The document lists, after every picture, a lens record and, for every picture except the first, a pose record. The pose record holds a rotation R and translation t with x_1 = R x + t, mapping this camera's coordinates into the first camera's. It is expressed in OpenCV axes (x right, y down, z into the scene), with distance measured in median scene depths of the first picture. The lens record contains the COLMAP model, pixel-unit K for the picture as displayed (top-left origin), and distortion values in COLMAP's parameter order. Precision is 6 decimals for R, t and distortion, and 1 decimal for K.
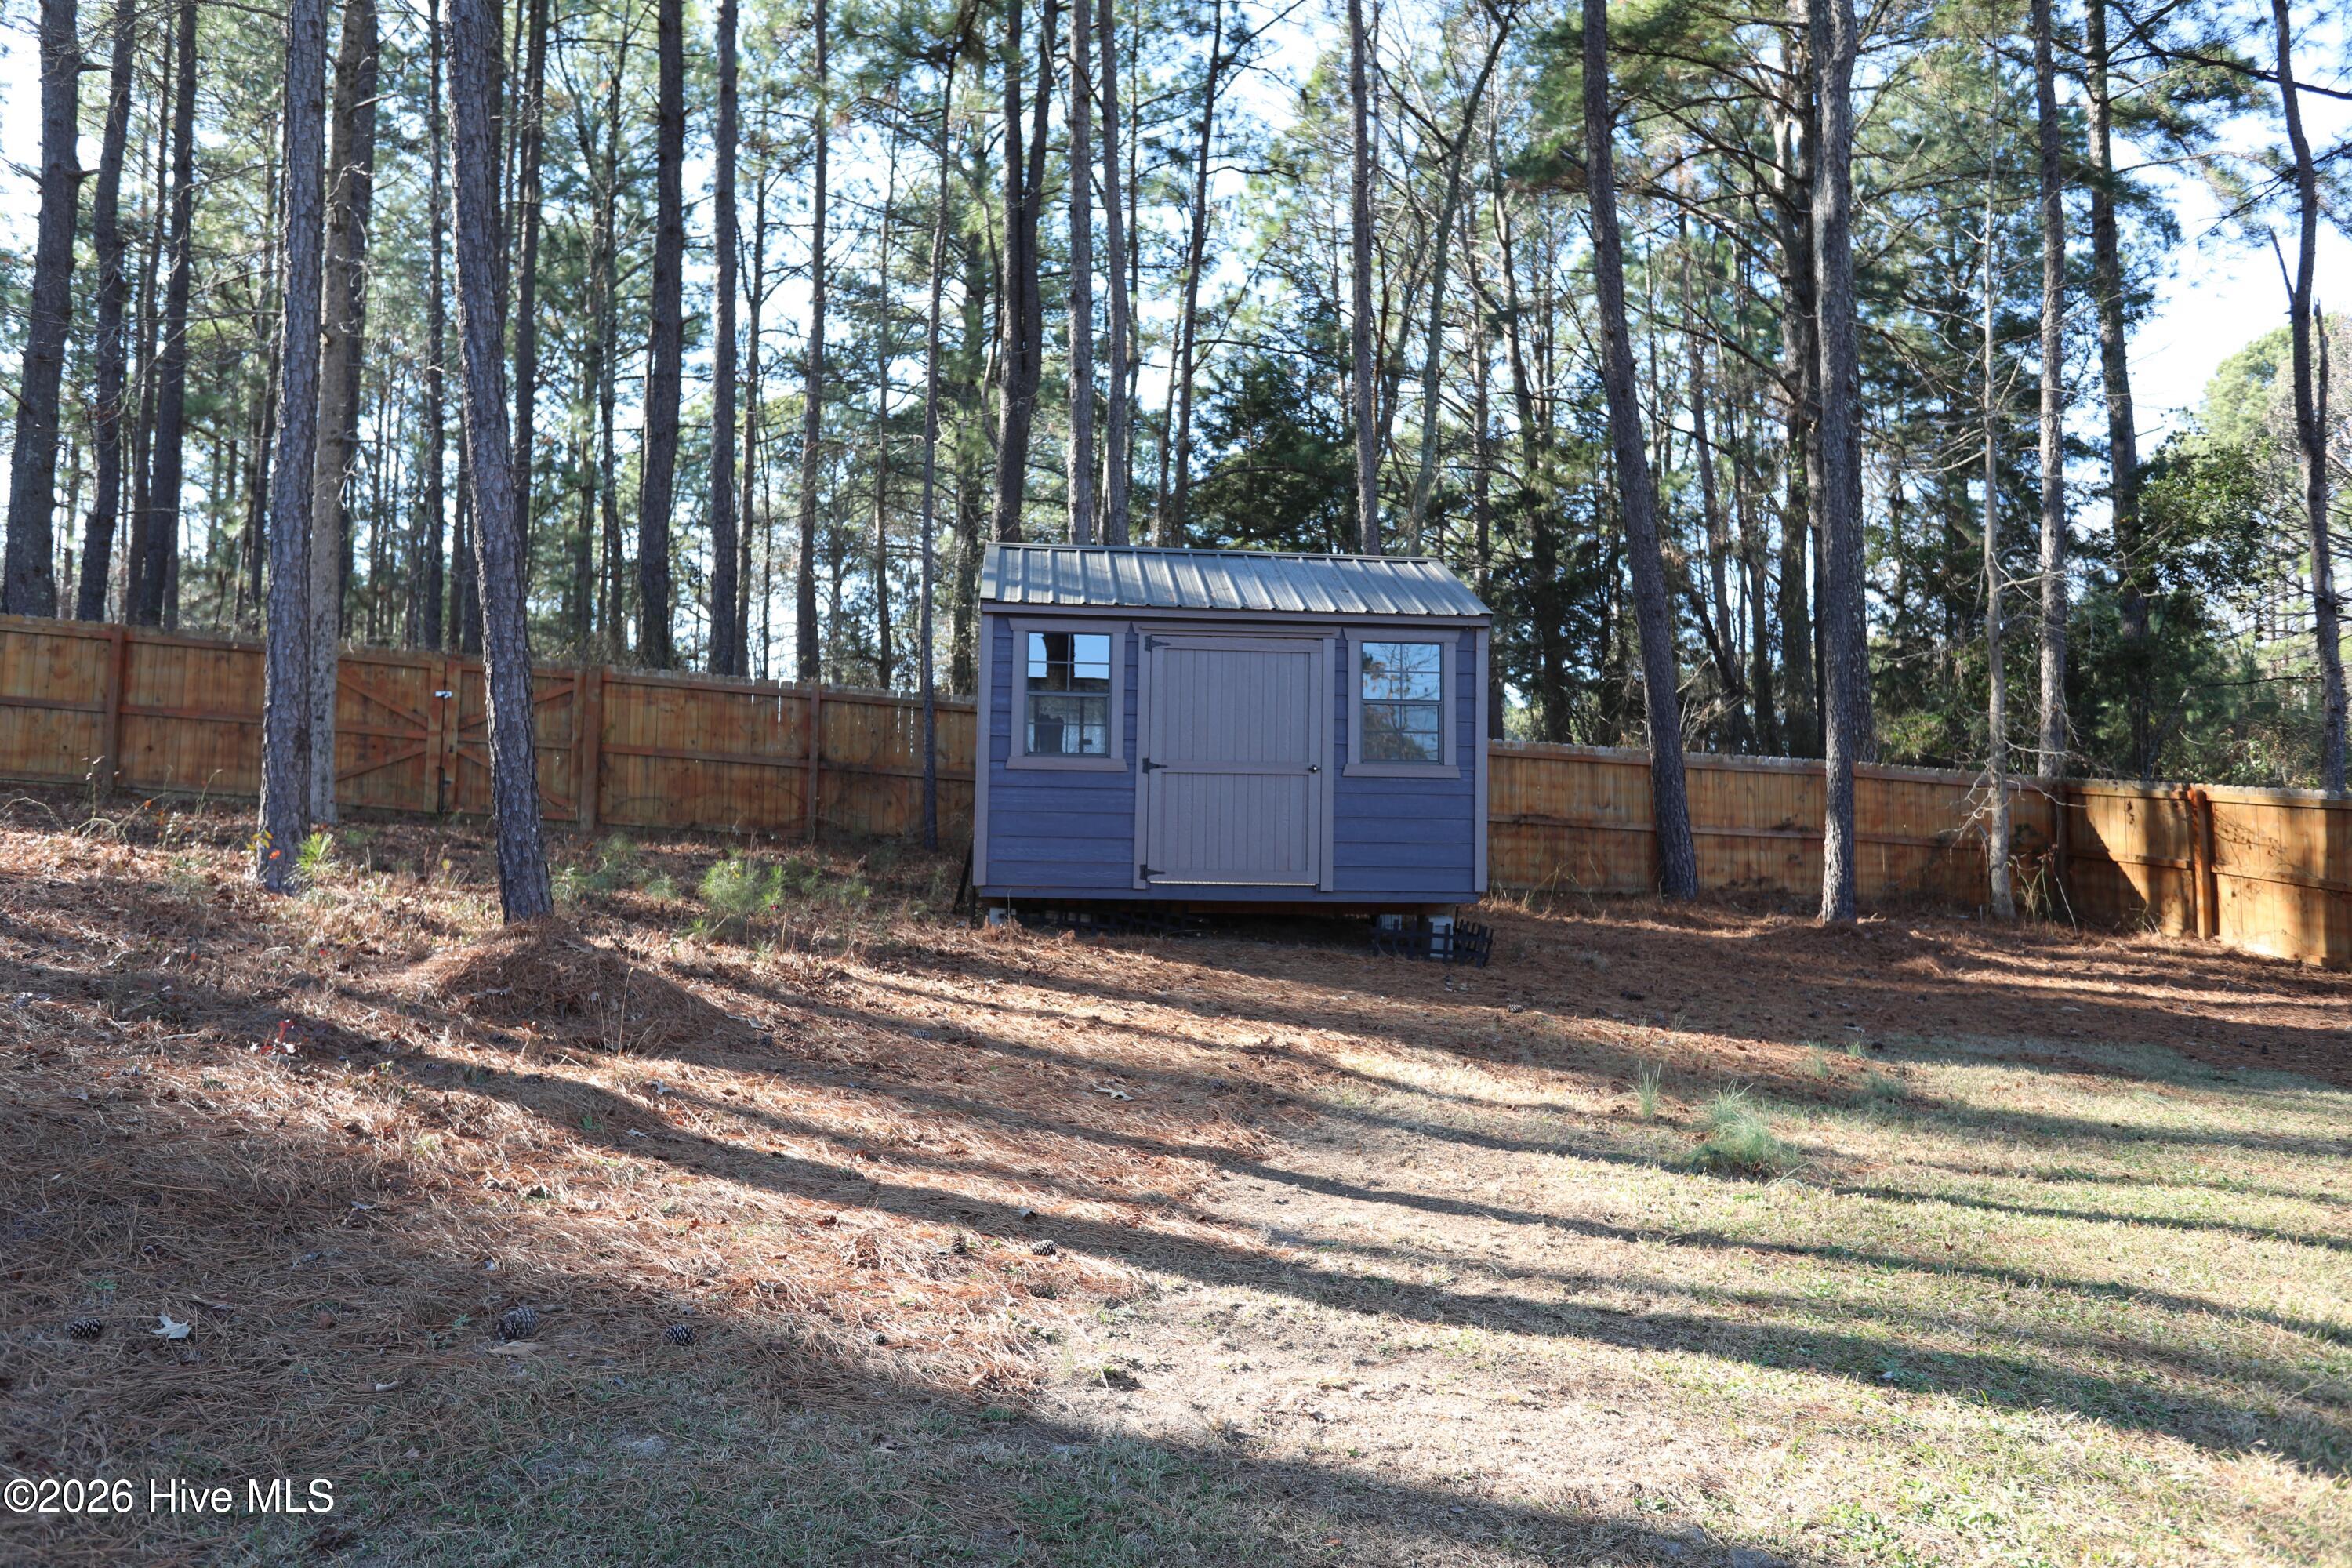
lens RADIAL K [[1742.2, 0, 1173.0], [0, 1742.2, 794.1], [0, 0, 1]] dist [0.056215, 0.001595]
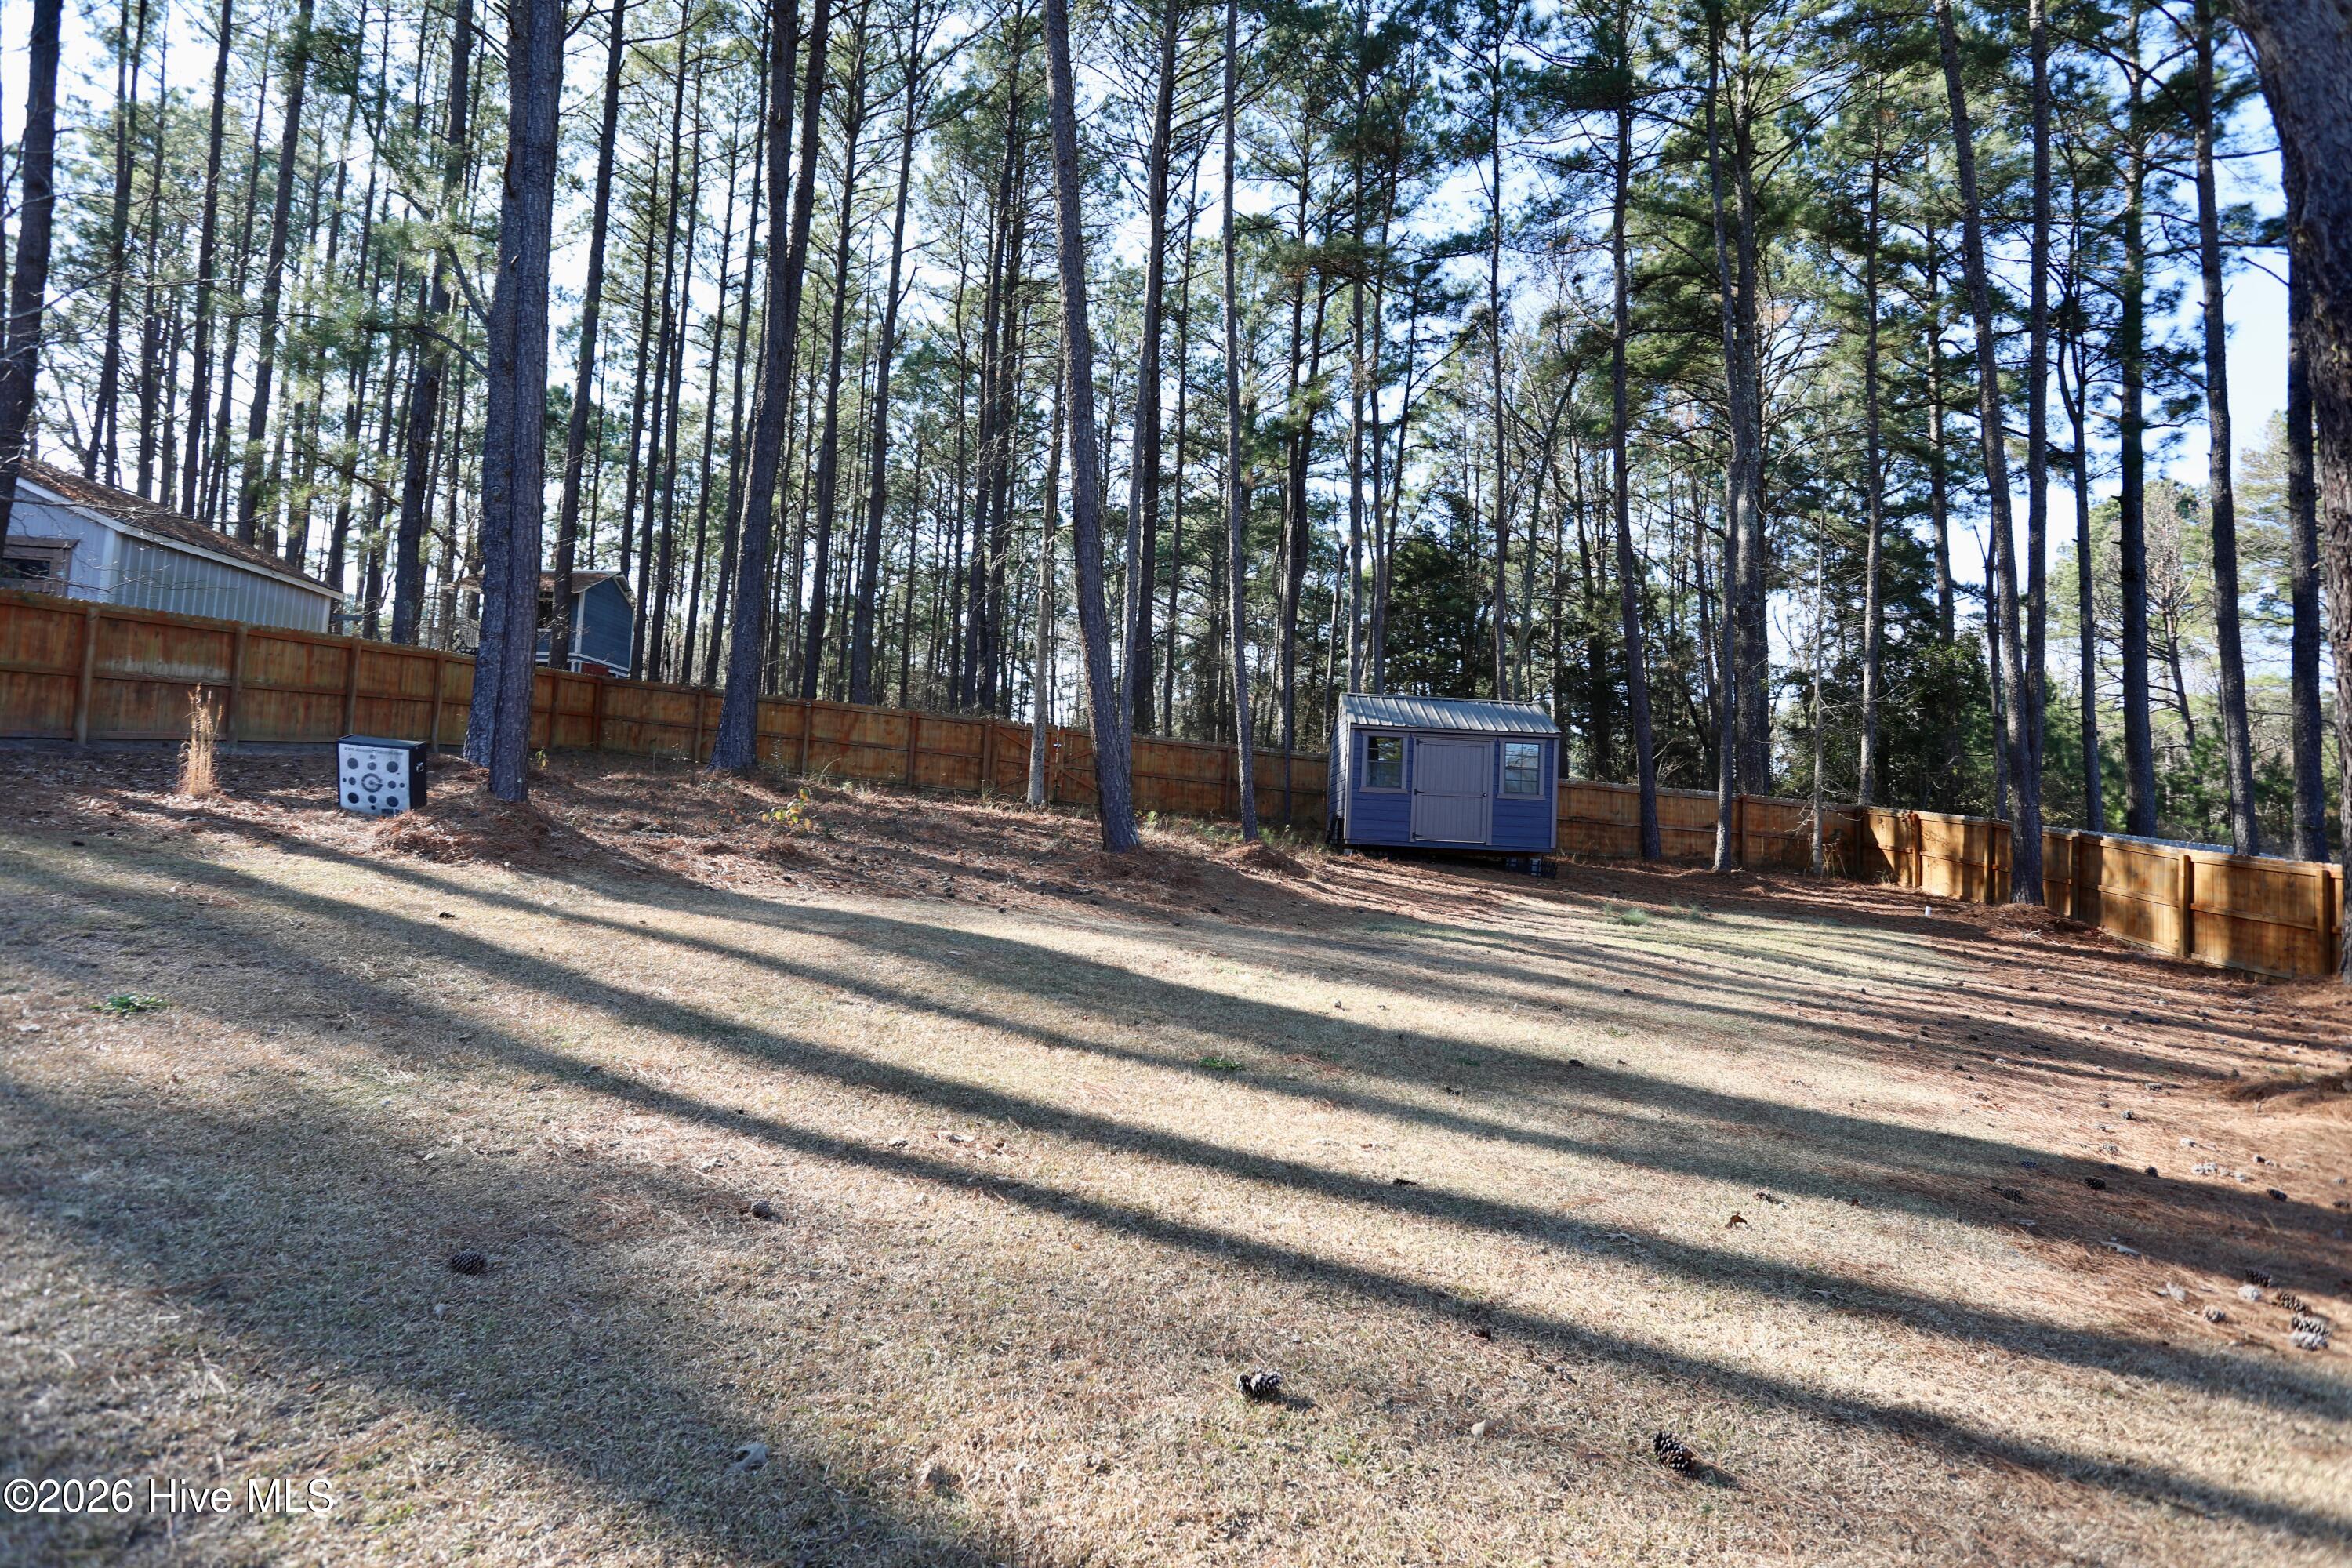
lens RADIAL K [[1374.6, 0, 1178.3], [0, 1374.6, 768.9], [0, 0, 1]] dist [0.002423, -0.000907]
pose [[0.995526, 0.025967, -0.090847, -0.118563], [-0.027490, 0.999501, -0.015551, -0.006193], [0.090398, 0.017979, 0.995743, -0.654582]]
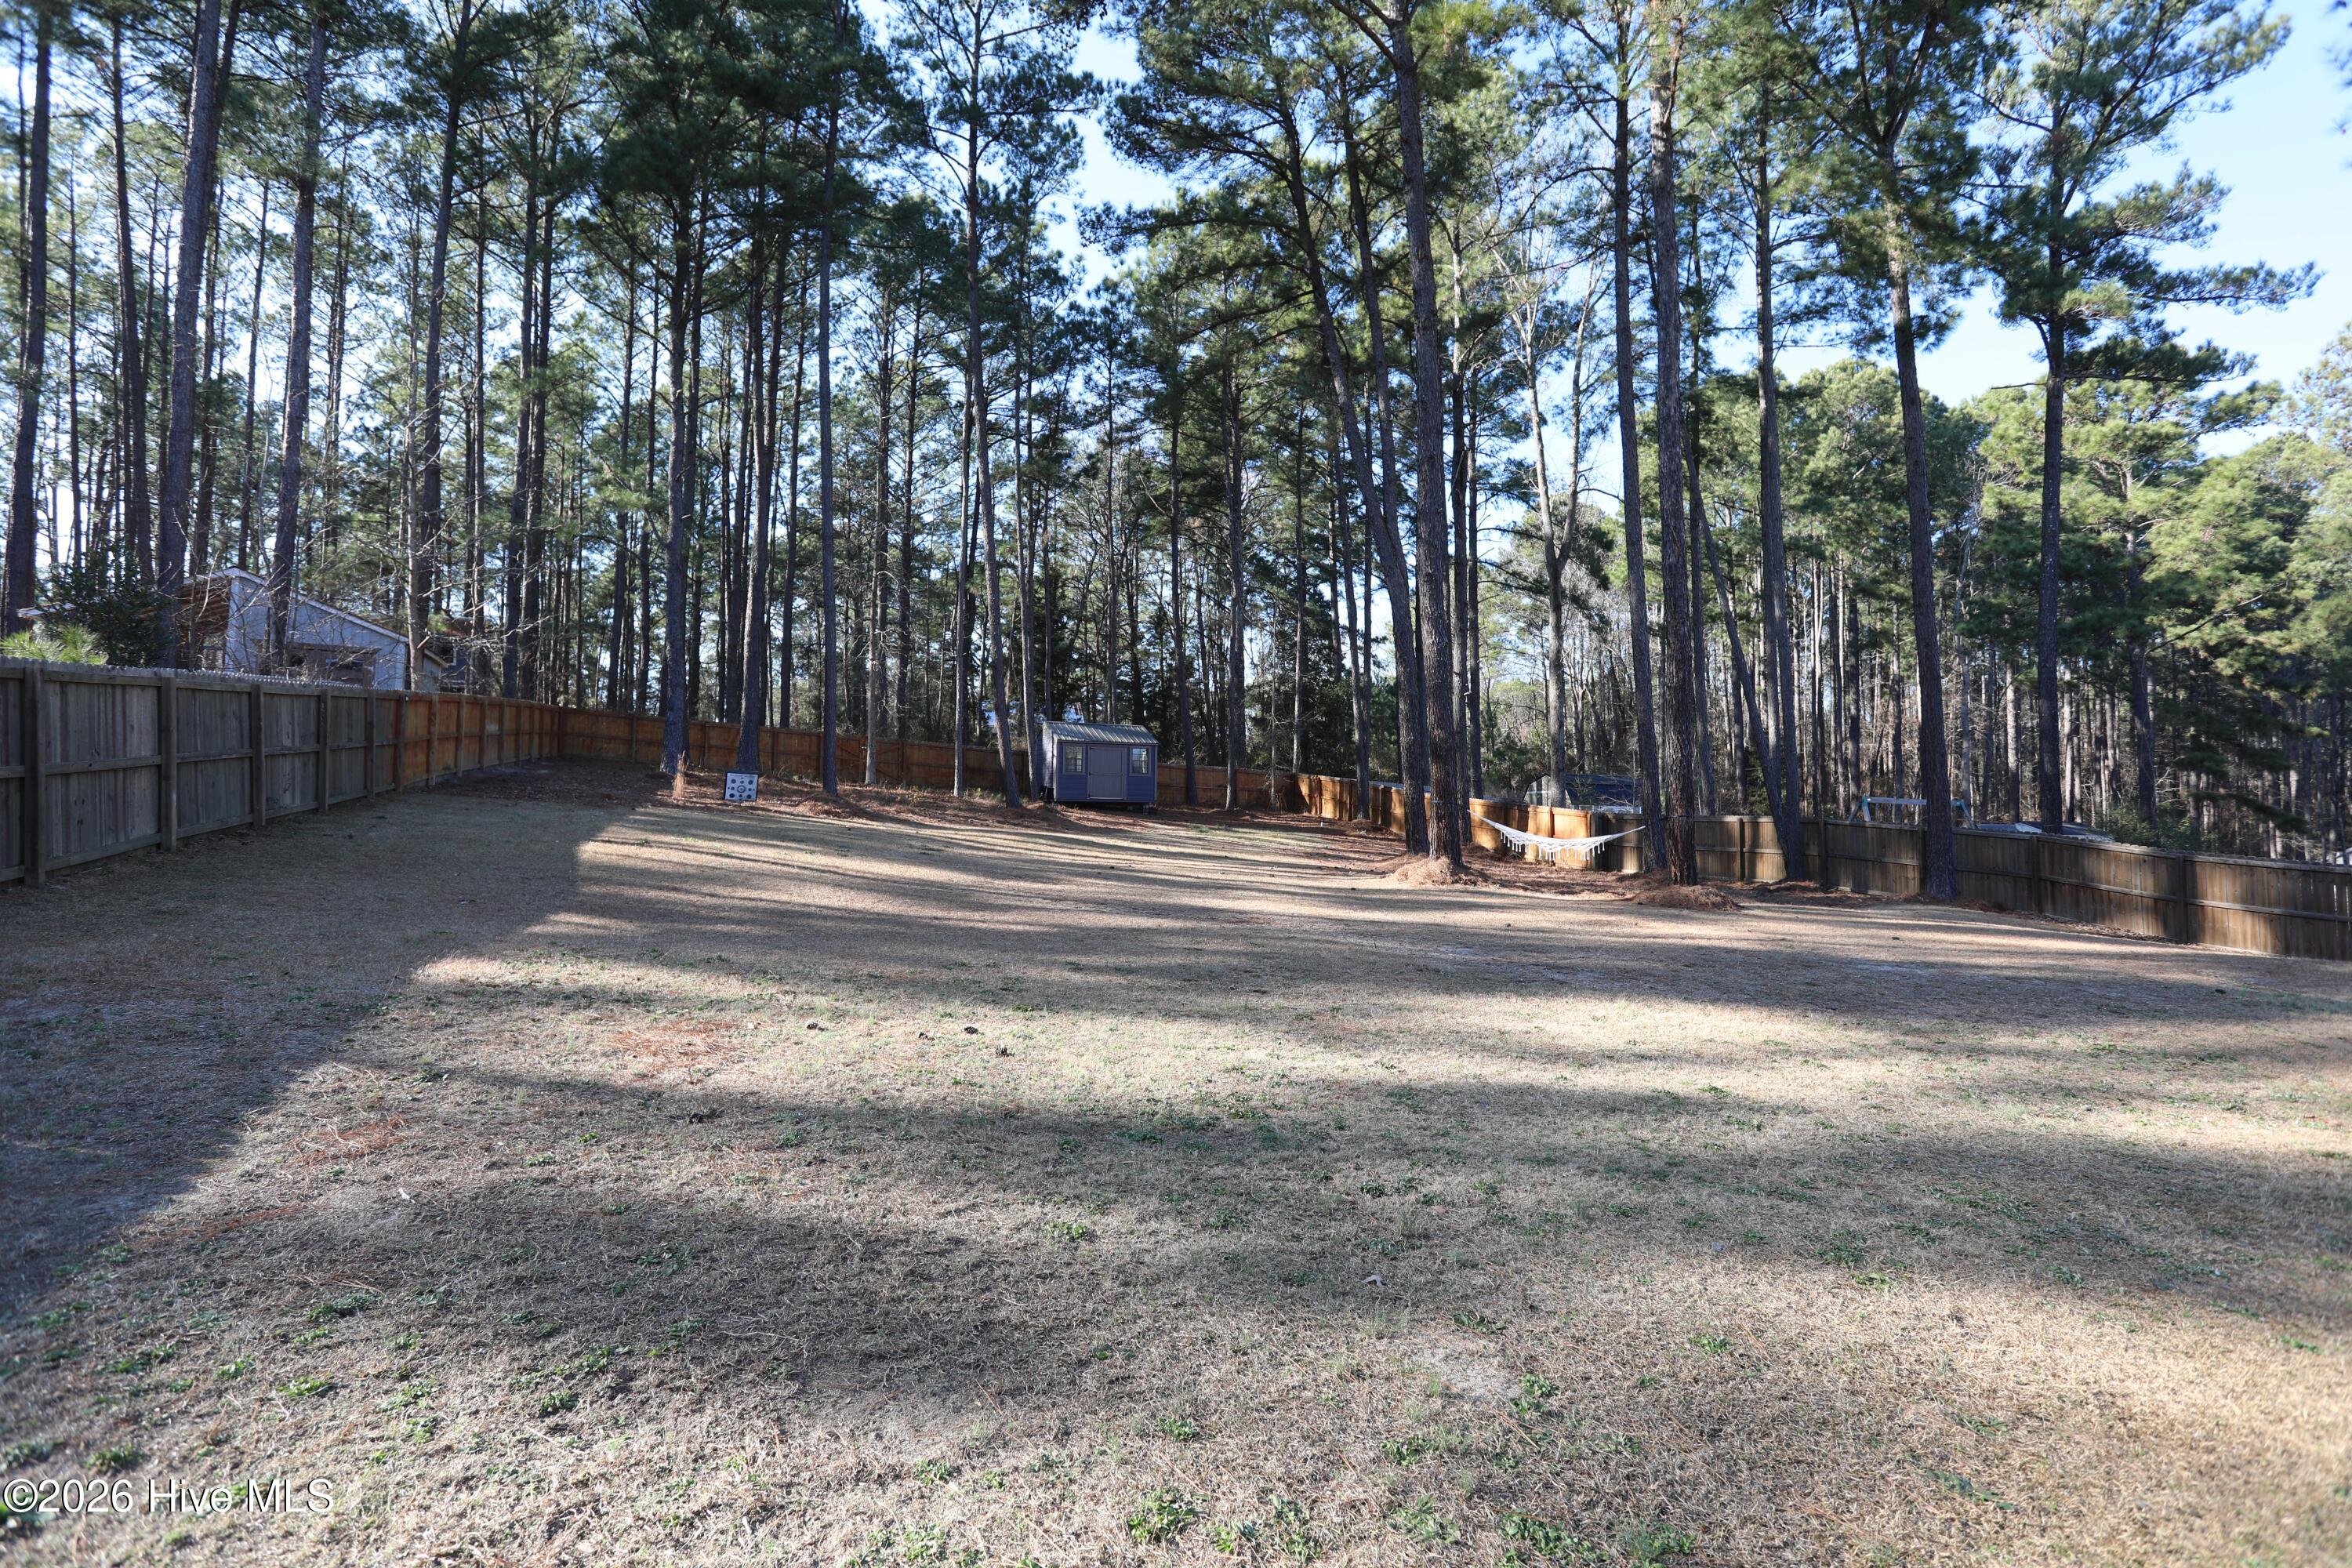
lens RADIAL K [[1150.4, 0, 1167.5], [0, 1150.4, 778.8], [0, 0, 1]] dist [-0.035071, 0.015859]
pose [[0.967622, 0.004862, 0.252357, -0.416285], [-0.008937, 0.999848, 0.015003, -0.035358], [-0.252245, -0.016773, 0.967518, -1.464017]]
